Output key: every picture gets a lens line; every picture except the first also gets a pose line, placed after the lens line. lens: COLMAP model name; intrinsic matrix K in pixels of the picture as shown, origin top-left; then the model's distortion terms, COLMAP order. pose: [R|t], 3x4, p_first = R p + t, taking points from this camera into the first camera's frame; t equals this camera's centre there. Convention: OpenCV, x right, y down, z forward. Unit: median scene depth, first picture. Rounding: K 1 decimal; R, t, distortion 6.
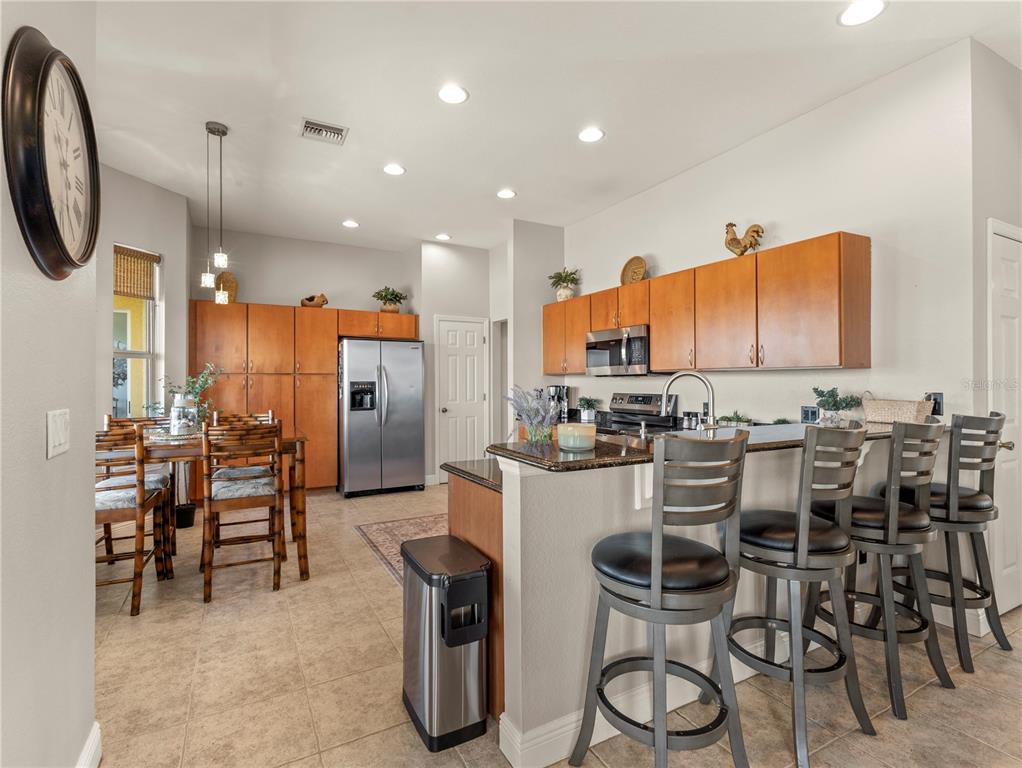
lens RADIAL K [[494.8, 0, 507.4], [0, 494.8, 378.2], [0, 0, 1]] dist [0.010220, -0.001184]
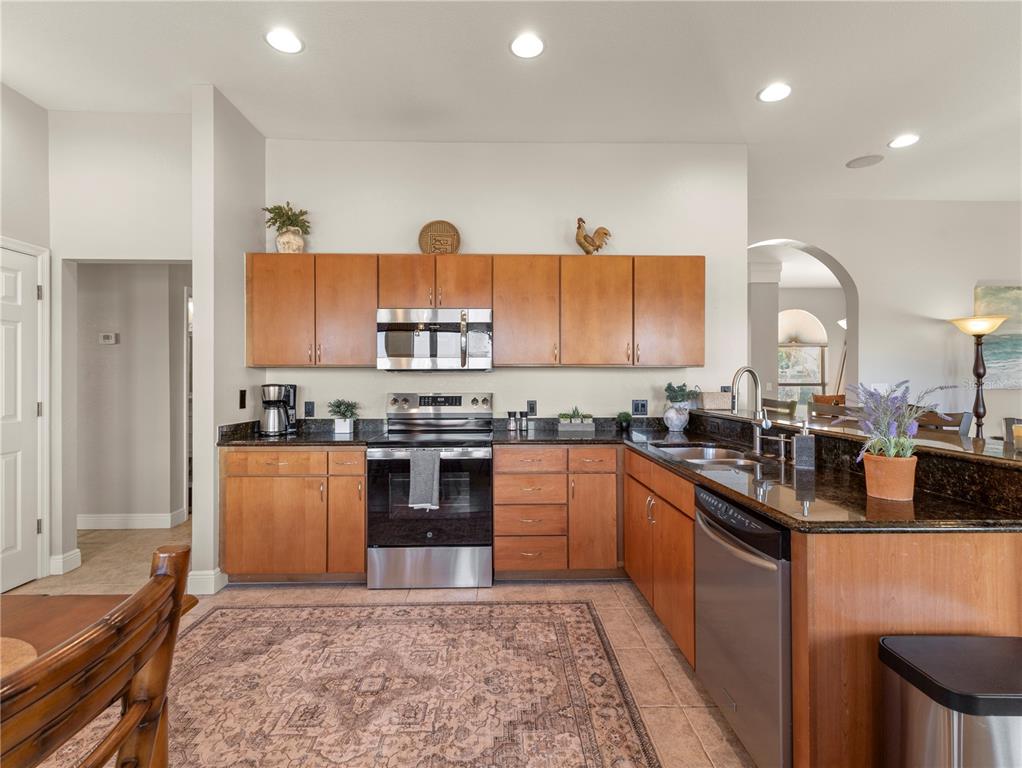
lens RADIAL K [[494.8, 0, 514.0], [0, 494.8, 377.8], [0, 0, 1]] dist [0.010220, -0.001184]
pose [[0.460507, 0.001573, 0.887654, -0.415807], [-0.006931, 0.999974, 0.001824, 0.004473], [-0.887629, -0.006992, 0.460506, 0.560159]]
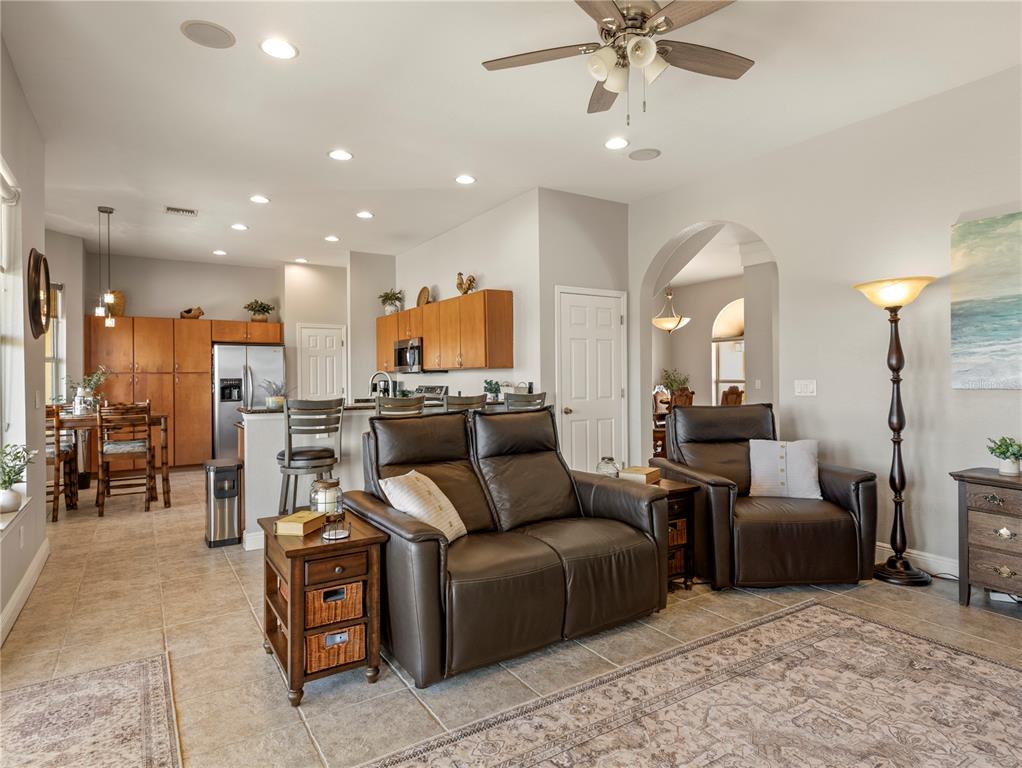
lens RADIAL K [[500.6, 0, 459.8], [0, 500.6, 373.1], [0, 0, 1]] dist [0.008977, -0.002878]
pose [[0.996984, -0.007418, 0.077258, 0.246082], [0.007515, 0.999971, -0.000969, -0.001457], [-0.077248, 0.001547, 0.997011, -0.406015]]
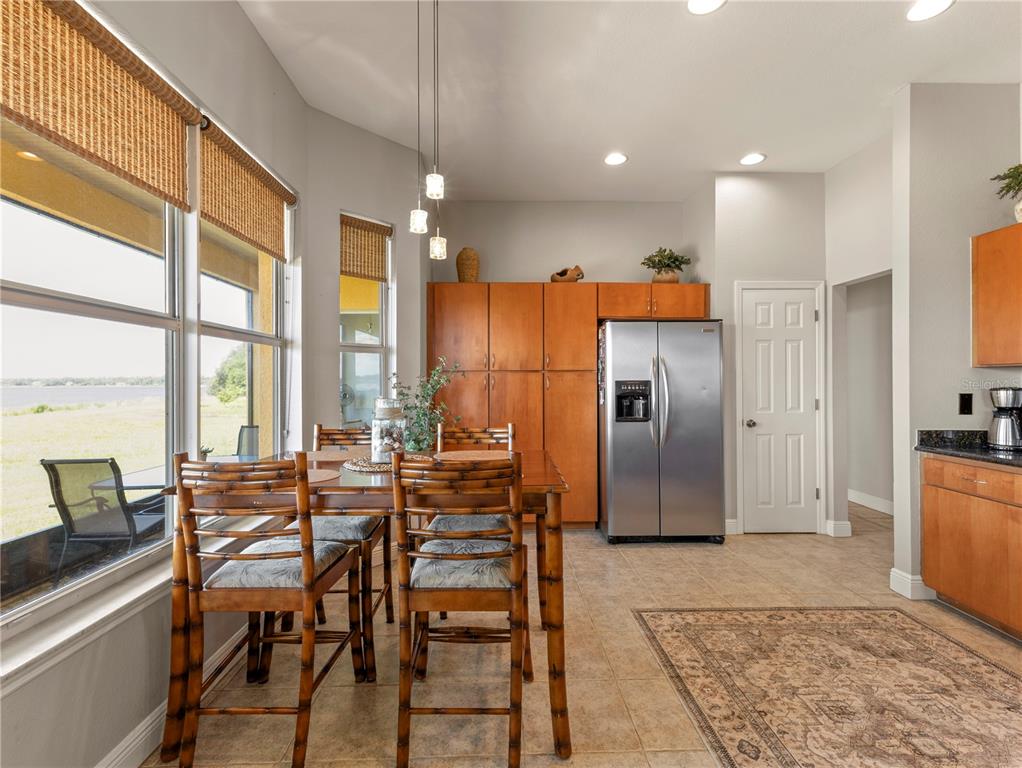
lens RADIAL K [[494.8, 0, 513.9], [0, 494.8, 382.7], [0, 0, 1]] dist [0.010220, -0.001184]
pose [[0.893228, -0.000135, -0.449604, -0.167529], [0.004292, 0.999957, 0.008227, 0.004280], [0.449583, -0.009278, 0.893190, 0.391700]]
